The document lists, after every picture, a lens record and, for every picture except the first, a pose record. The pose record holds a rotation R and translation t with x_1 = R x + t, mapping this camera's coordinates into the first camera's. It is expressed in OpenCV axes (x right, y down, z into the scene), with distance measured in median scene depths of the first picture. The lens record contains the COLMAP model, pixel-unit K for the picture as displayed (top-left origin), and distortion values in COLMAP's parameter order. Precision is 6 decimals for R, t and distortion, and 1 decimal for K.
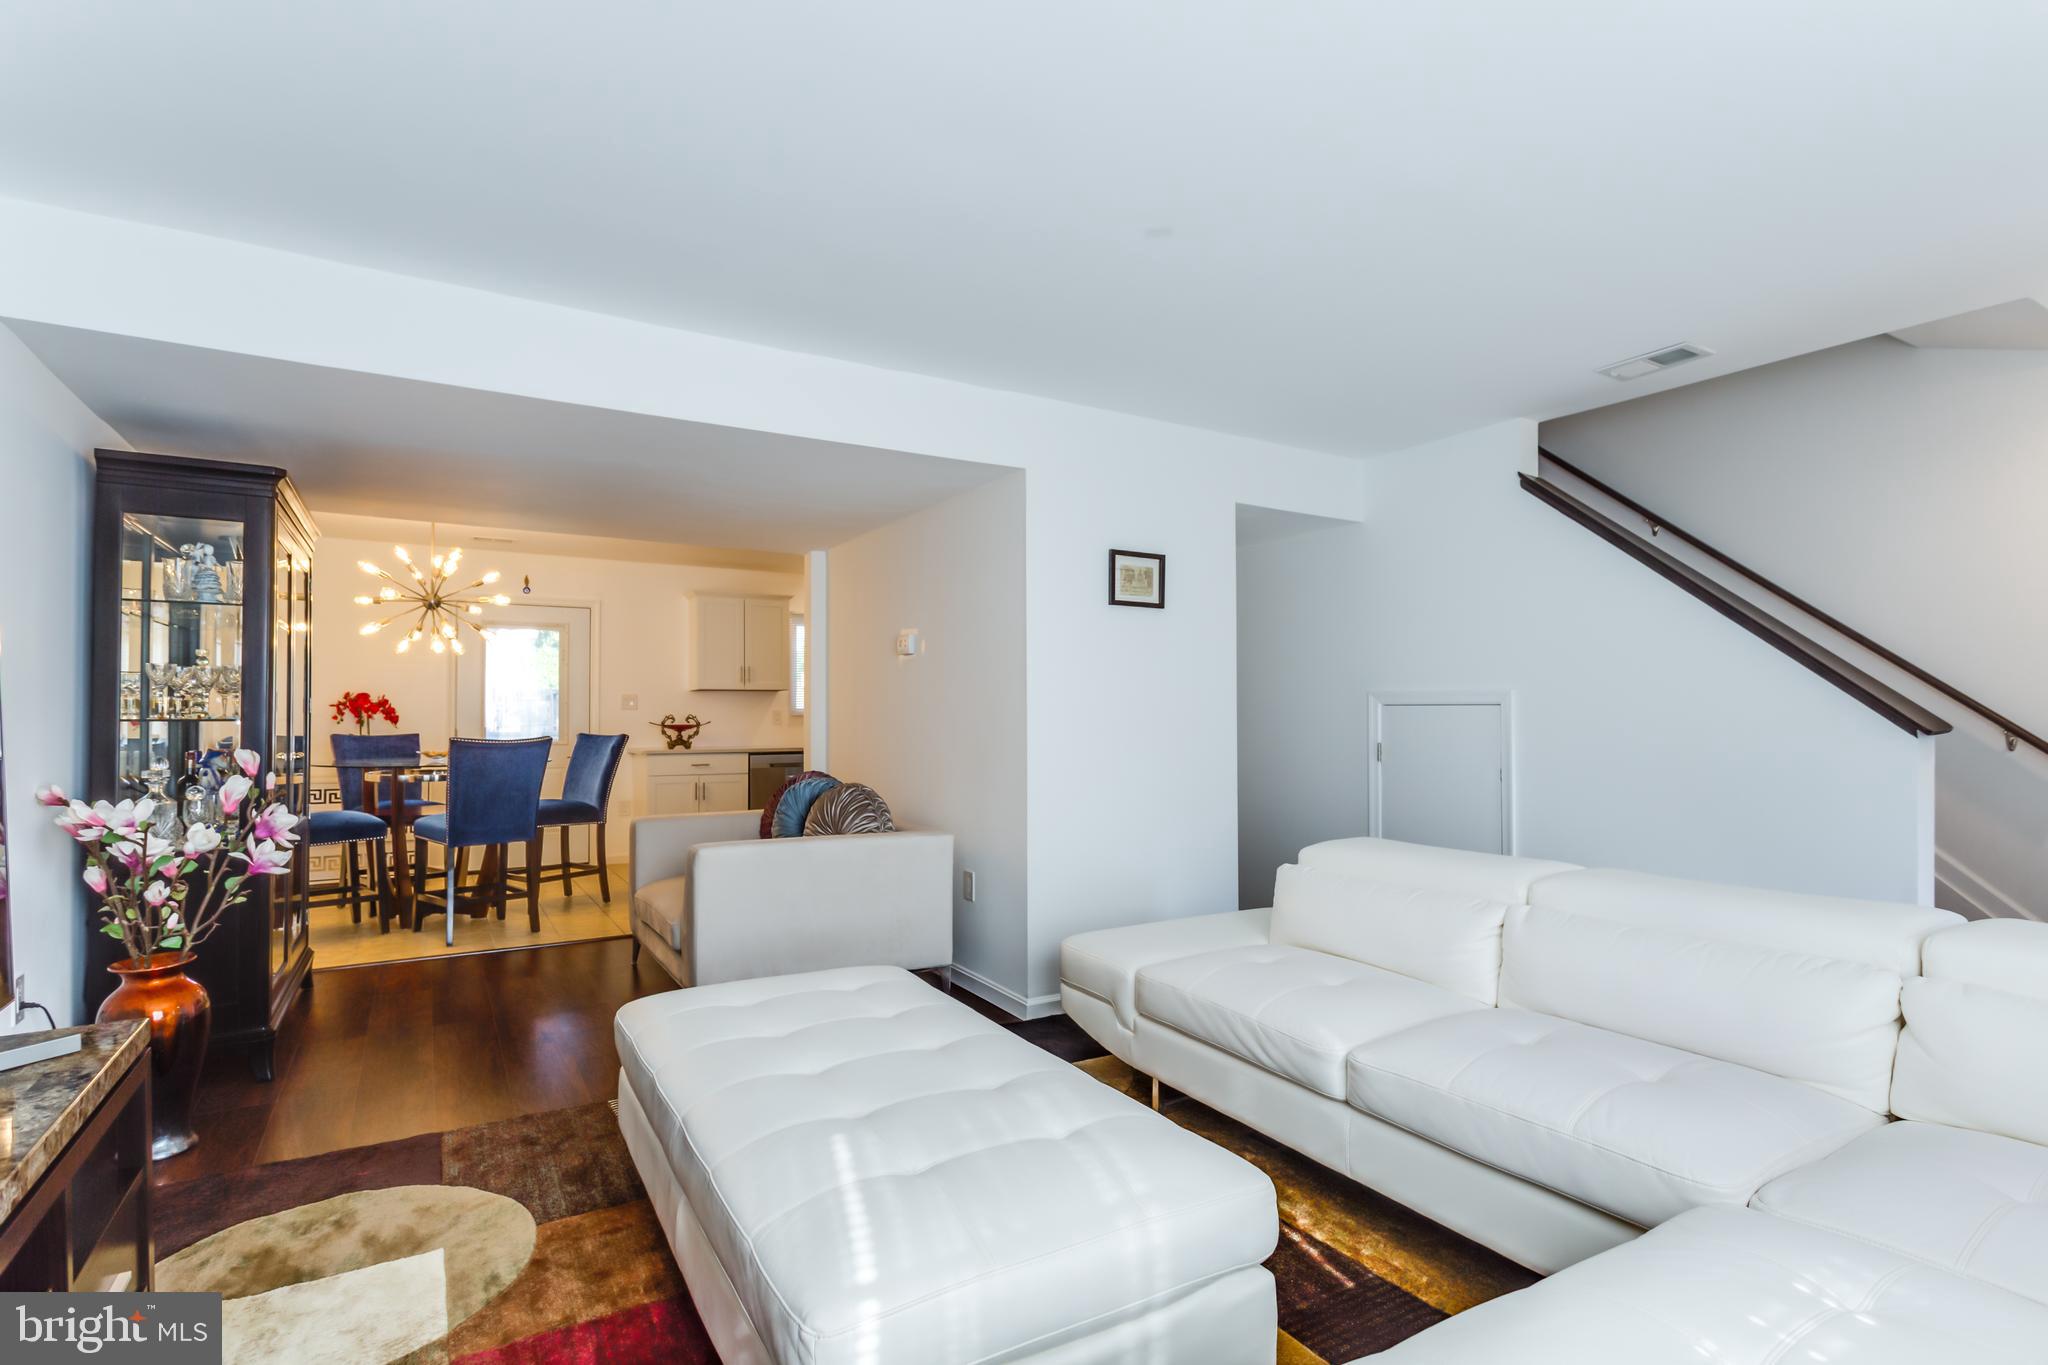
lens RADIAL K [[980.2, 0, 1045.4], [0, 980.2, 696.5], [0, 0, 1]] dist [0.001236, -0.000031]
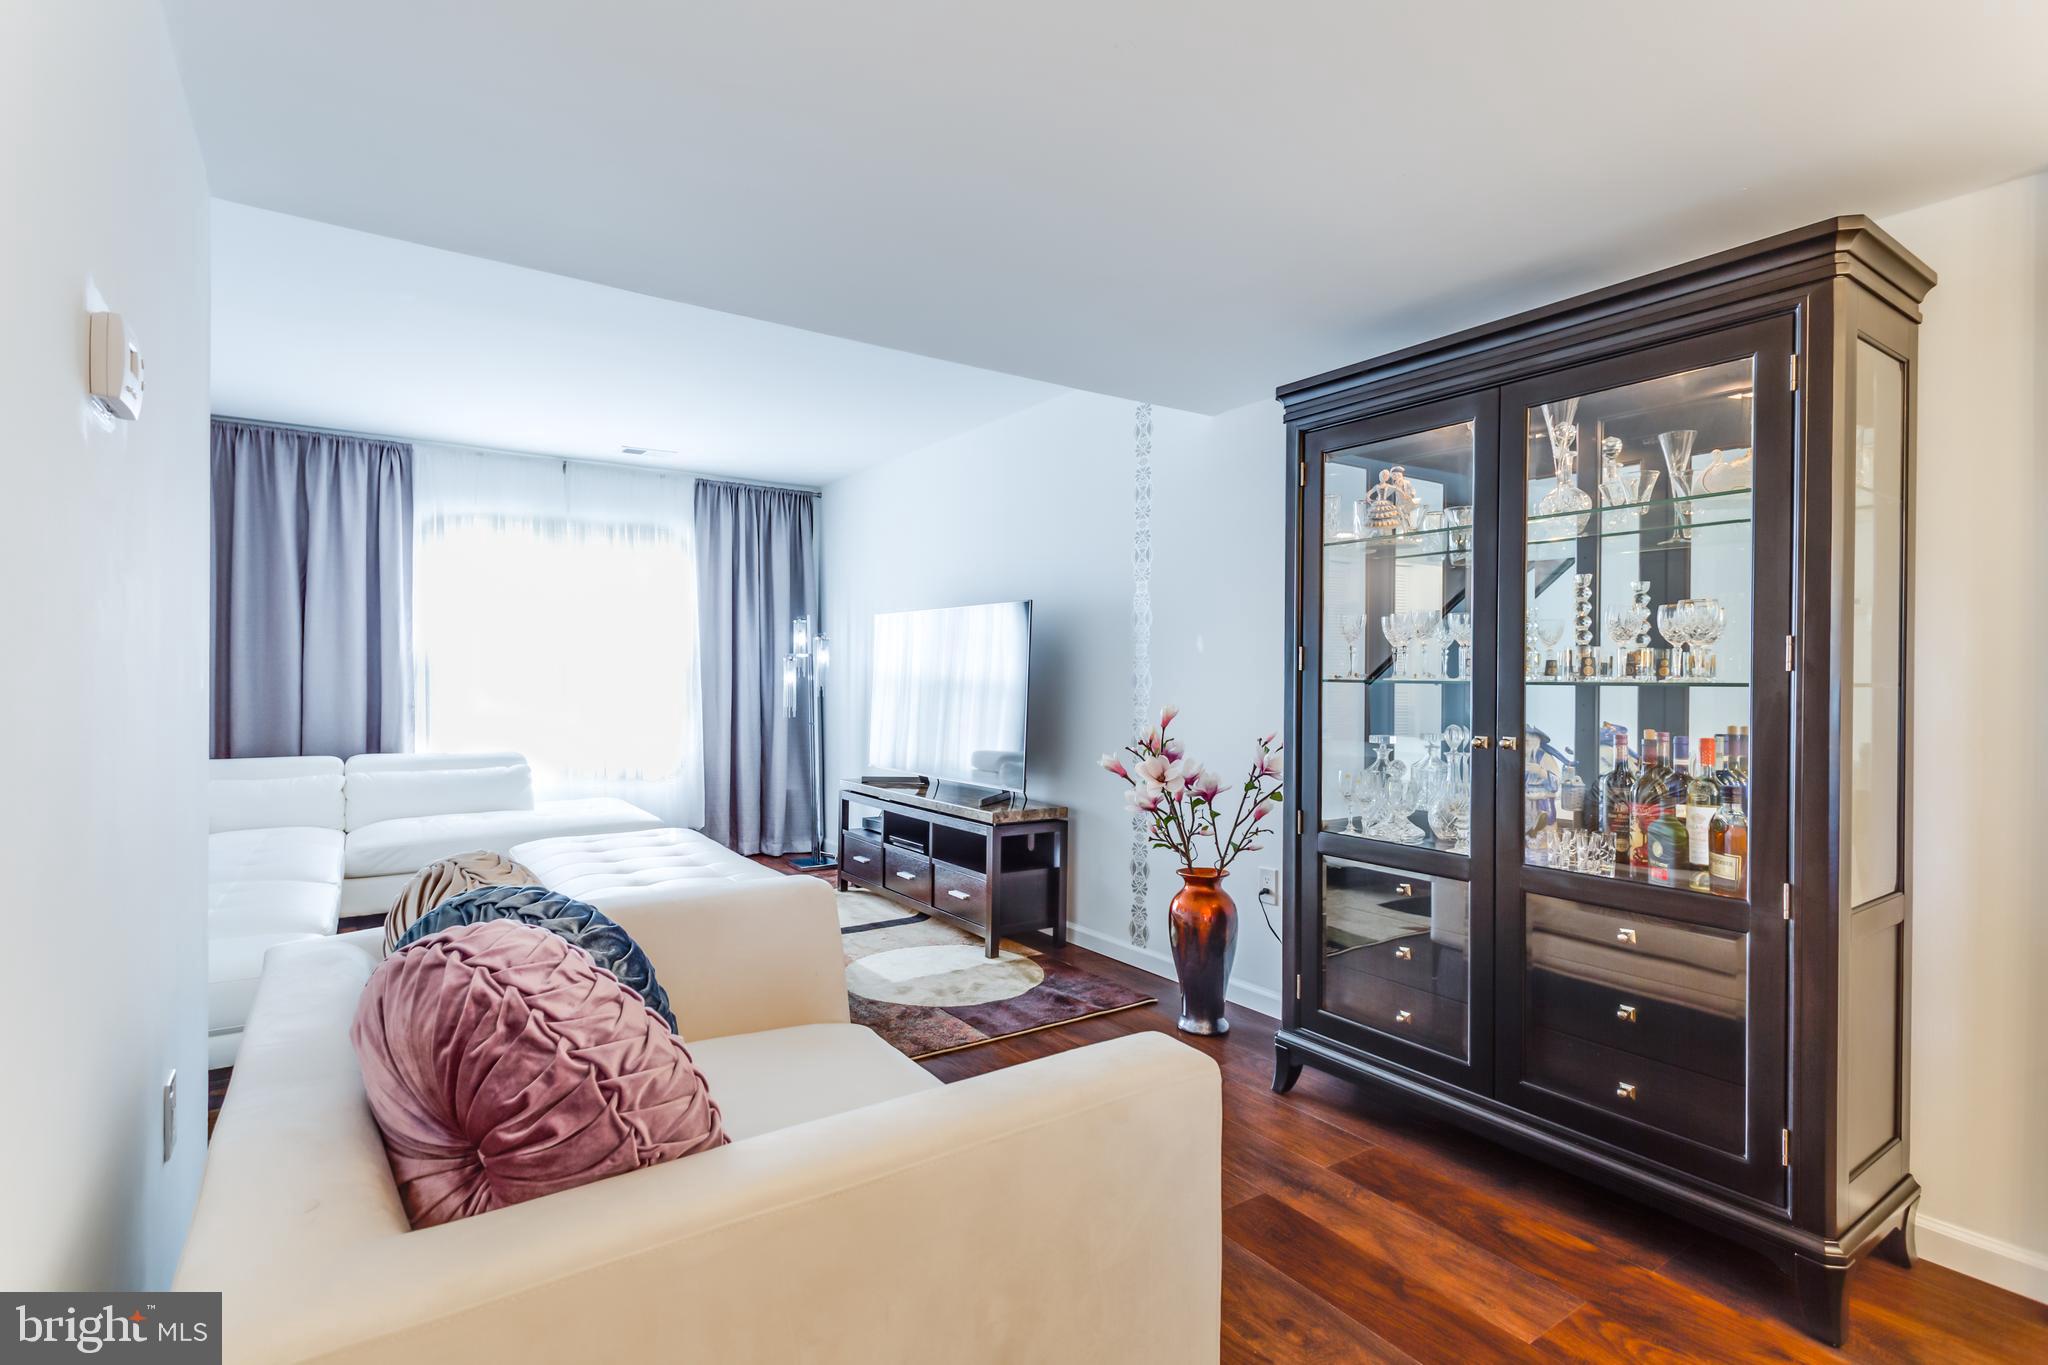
lens RADIAL K [[981.8, 0, 1023.4], [0, 981.8, 666.2], [0, 0, 1]] dist [0.000747, -0.000468]
pose [[-0.999351, -0.008370, -0.035032, -0.290798], [-0.007353, 0.999551, -0.029047, 0.021485], [0.035260, -0.028771, -0.998964, 1.030635]]
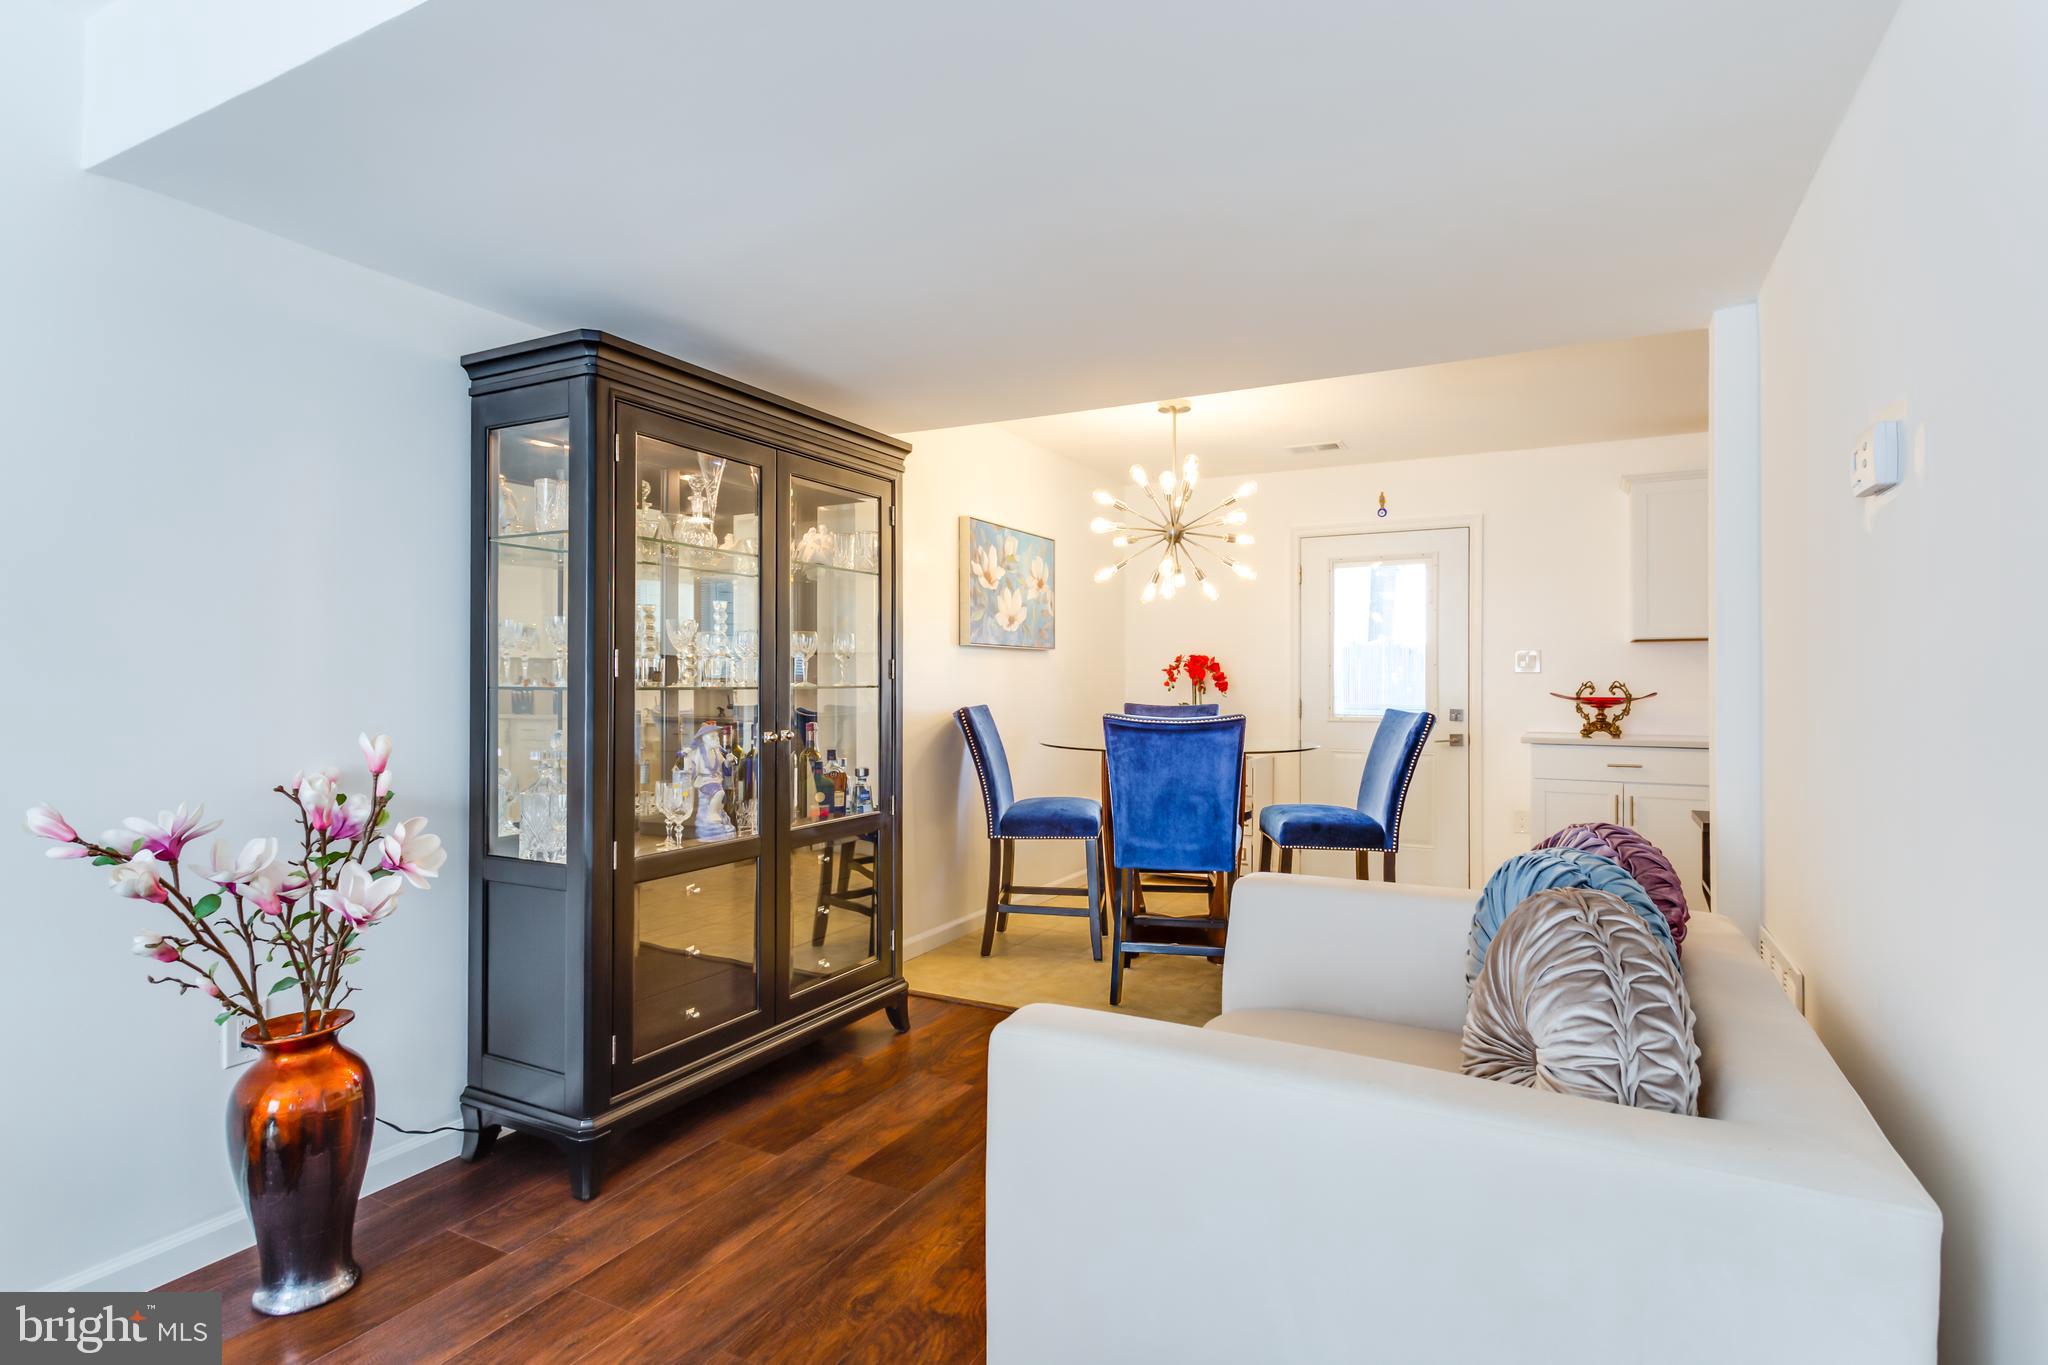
lens RADIAL K [[1014.0, 0, 1027.4], [0, 1014.0, 679.8], [0, 0, 1]] dist [0.014914, -0.000392]
pose [[0.496055, -0.000295, -0.868291, 0.002534], [0.015675, 0.999840, 0.008615, 0.008888], [0.868150, -0.017884, 0.495980, 0.503402]]
